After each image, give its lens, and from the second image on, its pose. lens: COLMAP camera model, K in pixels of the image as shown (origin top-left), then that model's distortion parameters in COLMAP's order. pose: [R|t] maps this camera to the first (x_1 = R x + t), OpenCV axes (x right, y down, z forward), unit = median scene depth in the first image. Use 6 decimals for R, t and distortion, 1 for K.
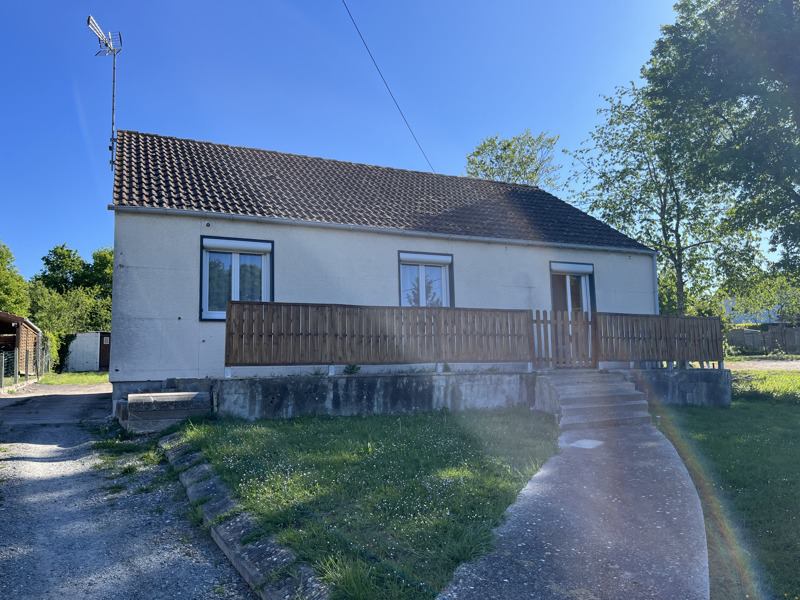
lens RADIAL K [[603.8, 0, 400.0], [0, 603.8, 299.7], [0, 0, 1]] dist [0.001448, 0.000286]
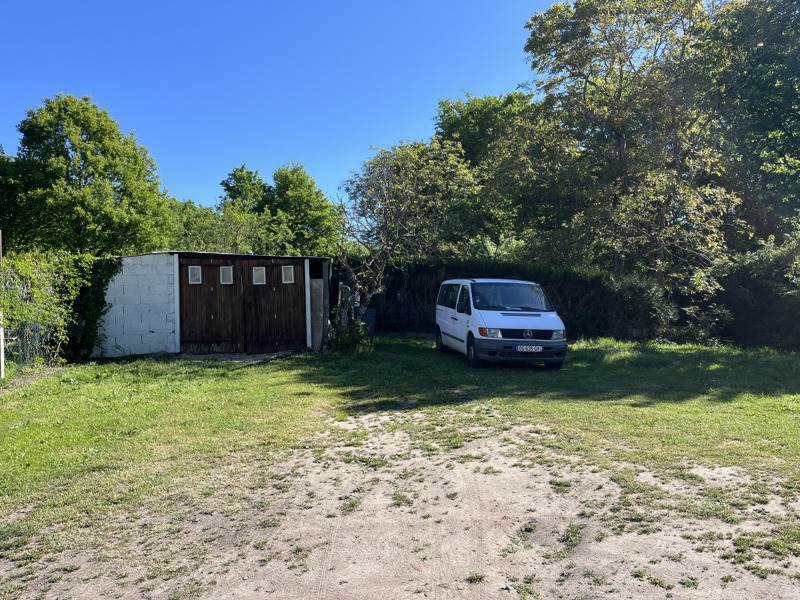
lens RADIAL K [[603.8, 0, 399.9], [0, 603.8, 300.1], [0, 0, 1]] dist [0.001448, 0.000286]
pose [[0.951404, -0.000787, -0.307946, -0.095403], [0.032782, 0.994573, 0.098739, 0.019649], [0.306197, -0.104035, 0.946266, 0.265017]]
